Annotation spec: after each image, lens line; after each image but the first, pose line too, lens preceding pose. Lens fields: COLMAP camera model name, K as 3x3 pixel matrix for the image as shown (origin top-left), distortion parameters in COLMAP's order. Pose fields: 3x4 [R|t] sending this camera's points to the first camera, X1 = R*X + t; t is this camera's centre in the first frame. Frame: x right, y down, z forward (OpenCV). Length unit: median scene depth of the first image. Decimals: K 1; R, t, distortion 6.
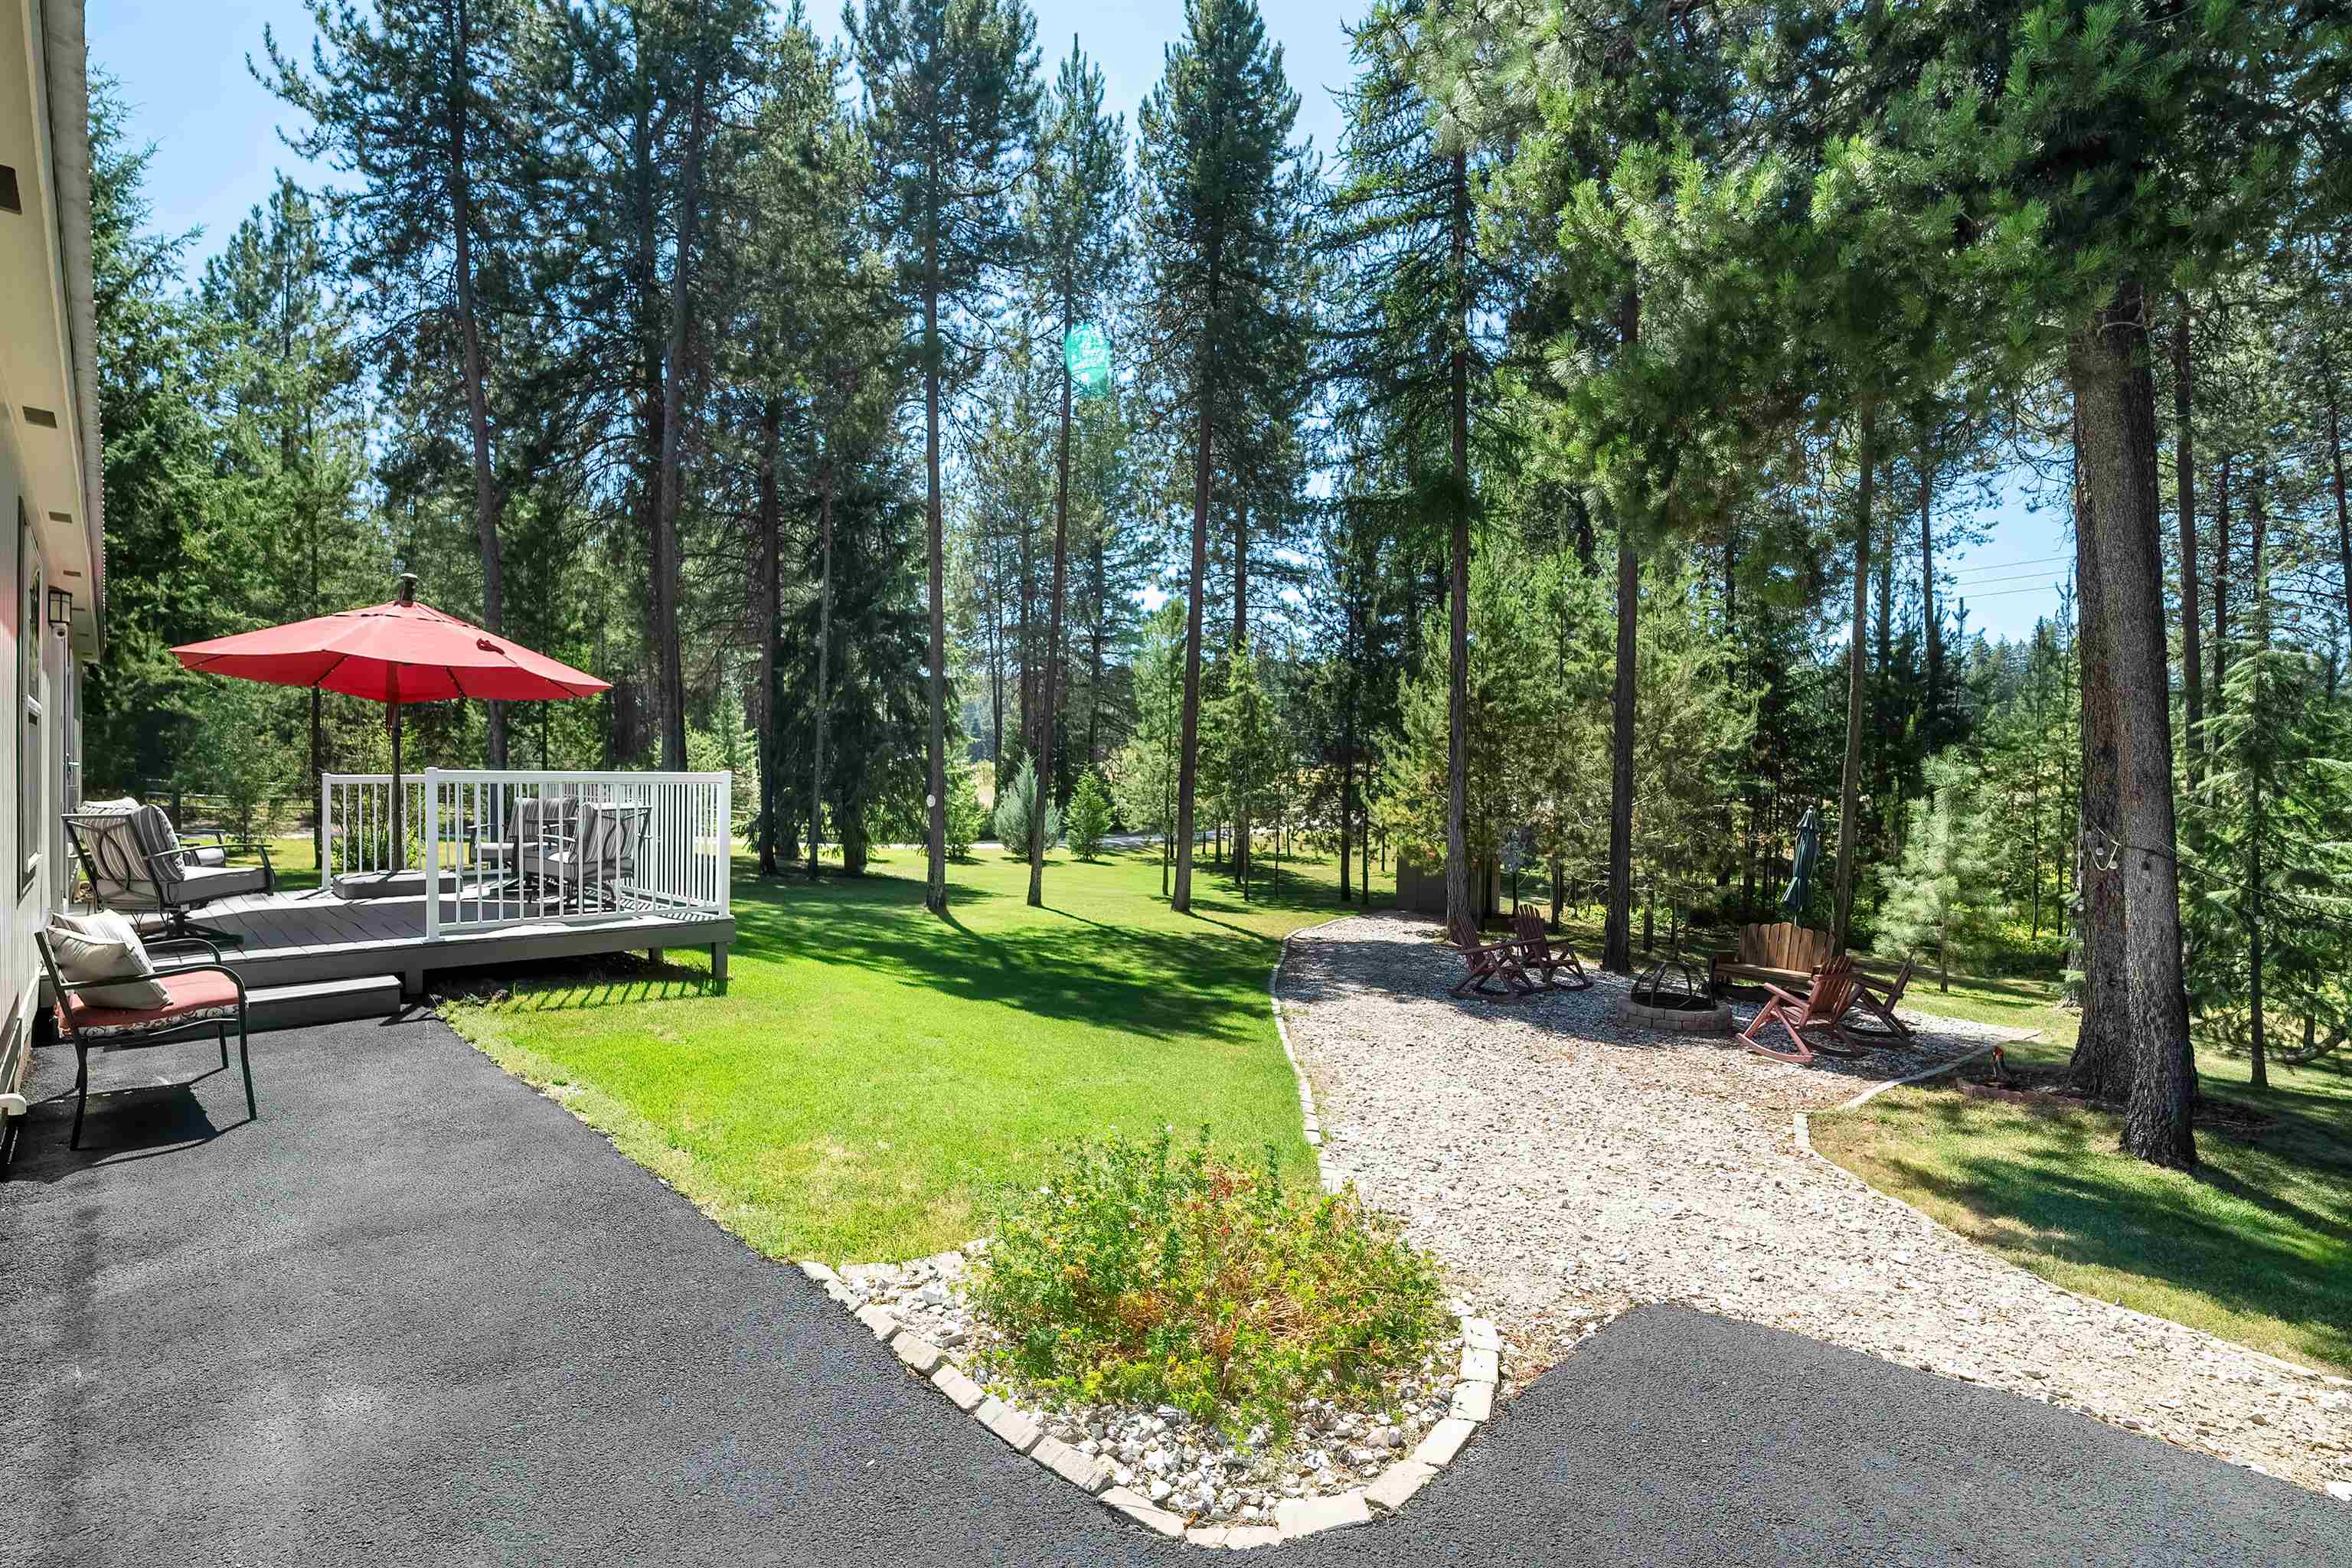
lens RADIAL K [[1083.9, 0, 1170.9], [0, 1083.9, 783.2], [0, 0, 1]] dist [-0.002159, 0.000439]
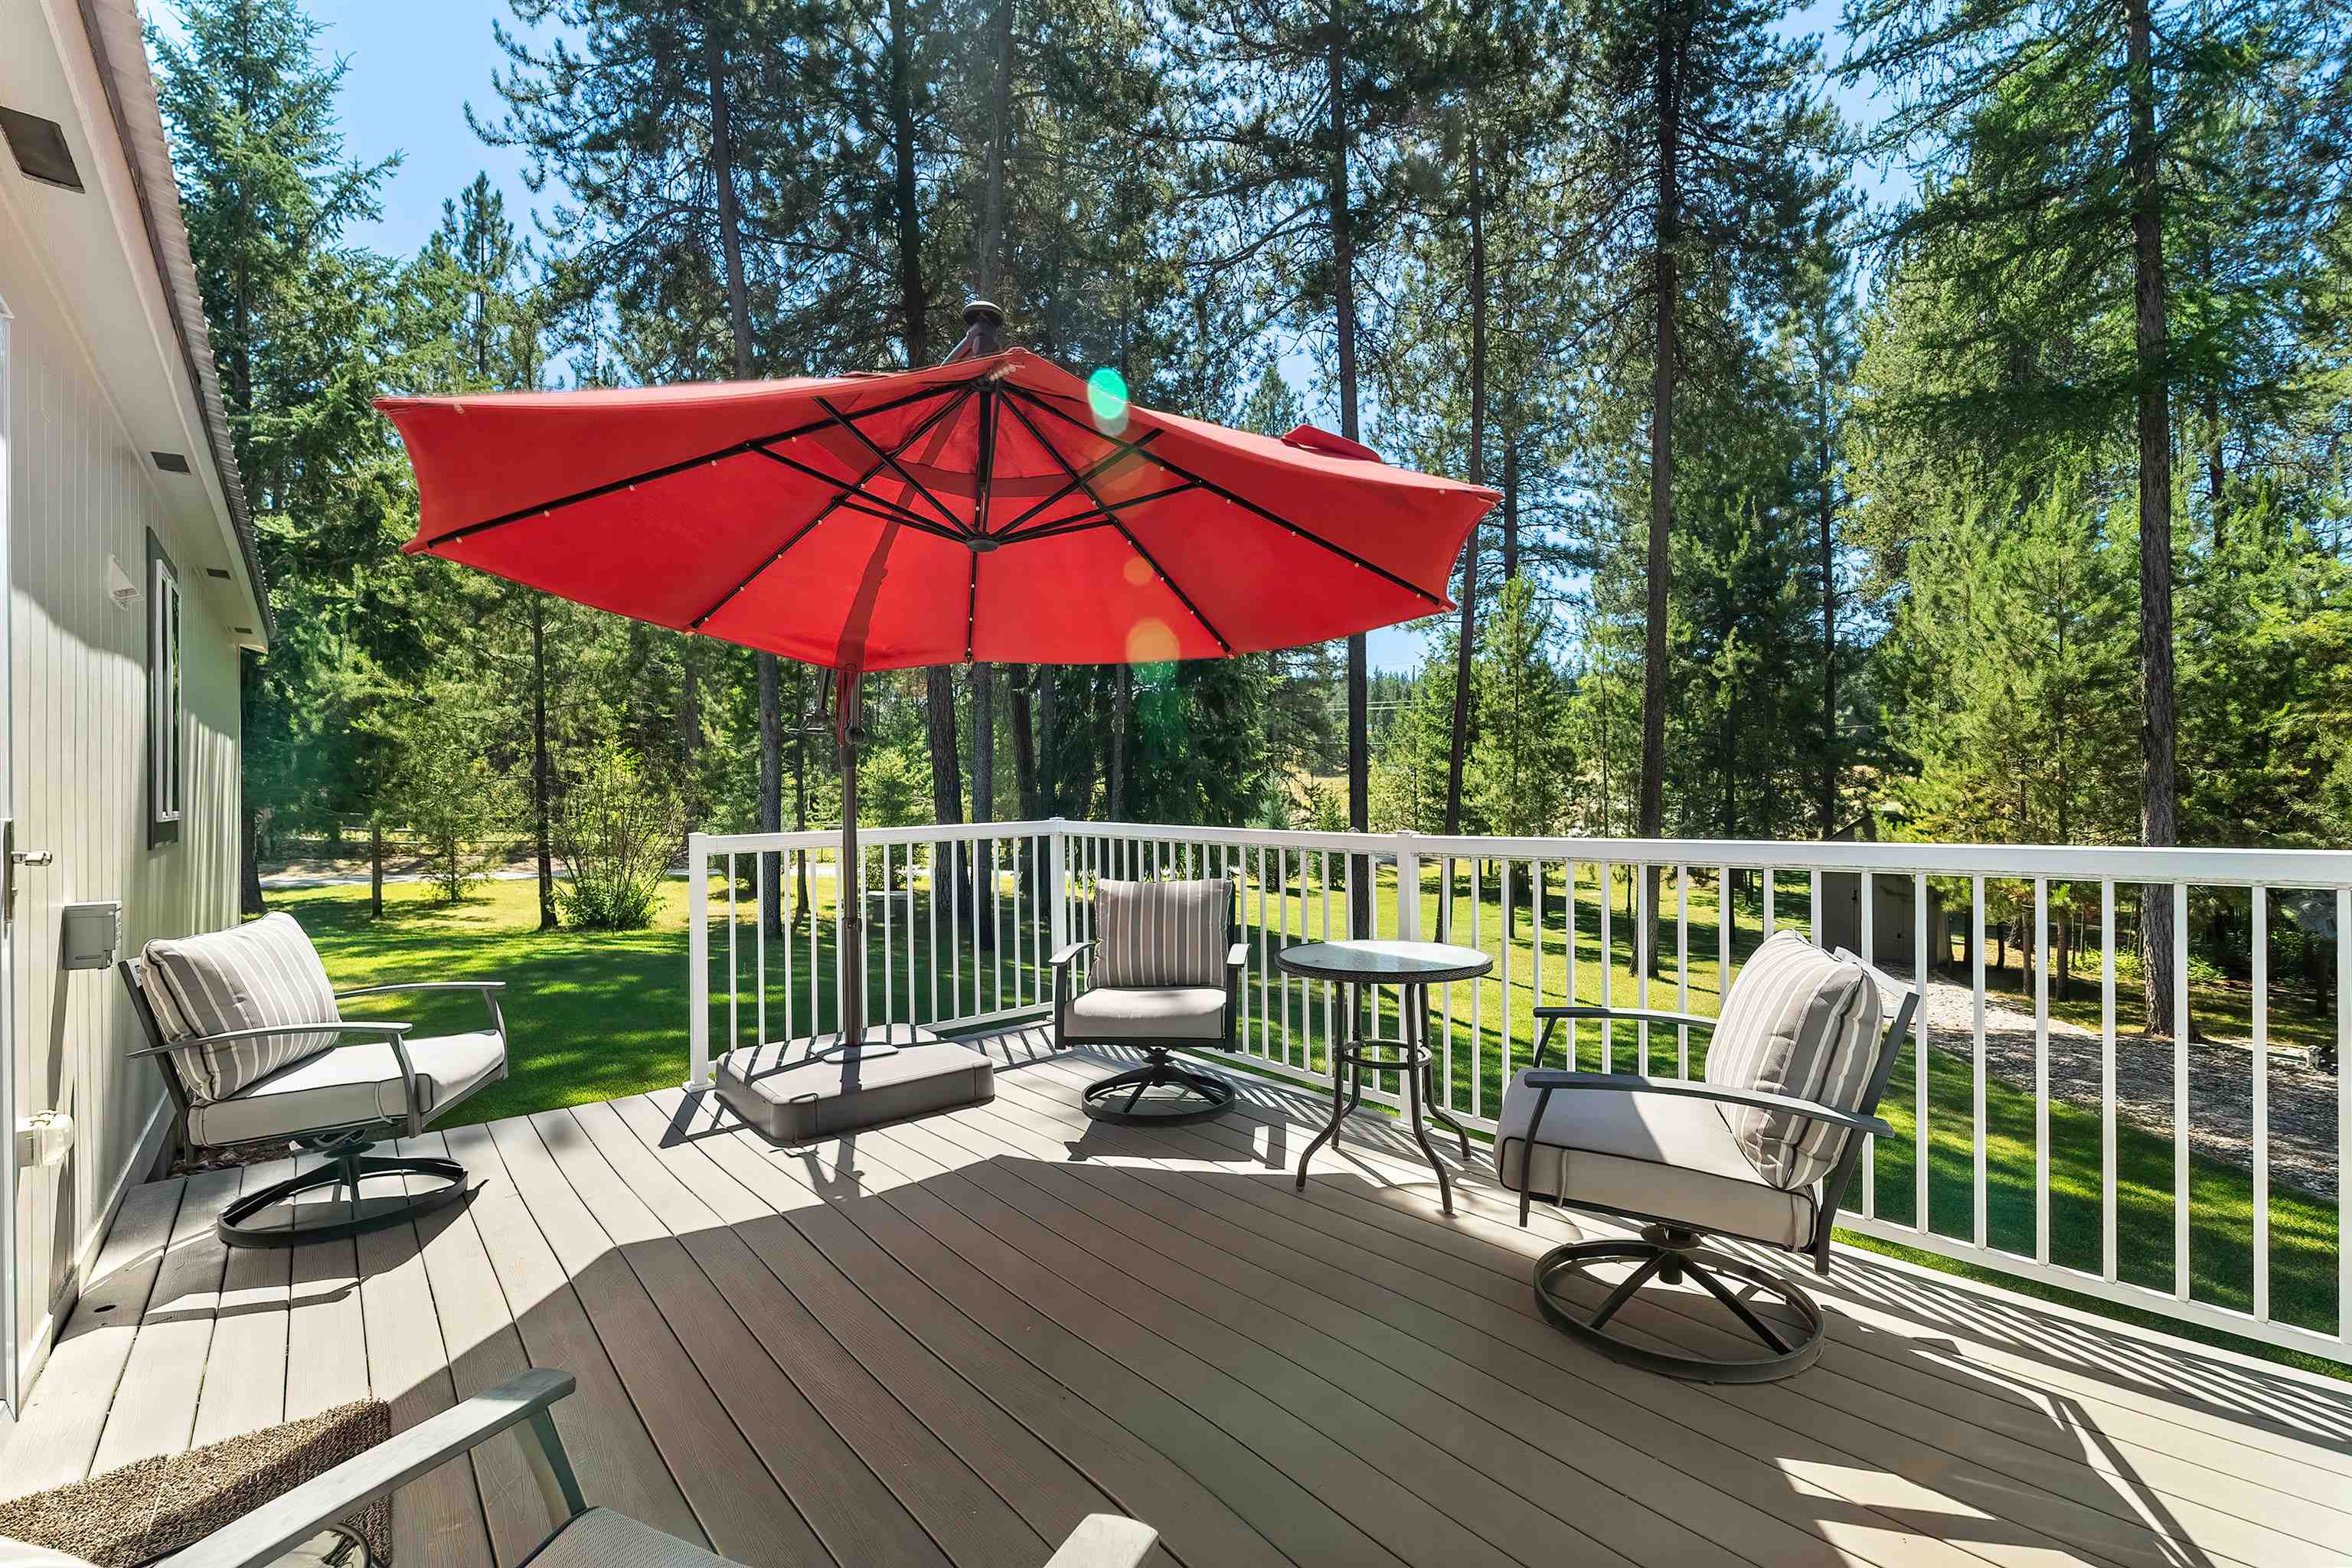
lens RADIAL K [[1026.1, 0, 1181.4], [0, 1026.1, 788.1], [0, 0, 1]] dist [-0.004686, 0.001034]
pose [[0.997213, -0.013813, -0.073314, -0.277278], [0.013238, 0.999878, -0.008320, -0.012292], [0.073420, 0.007326, 0.997274, 0.297351]]
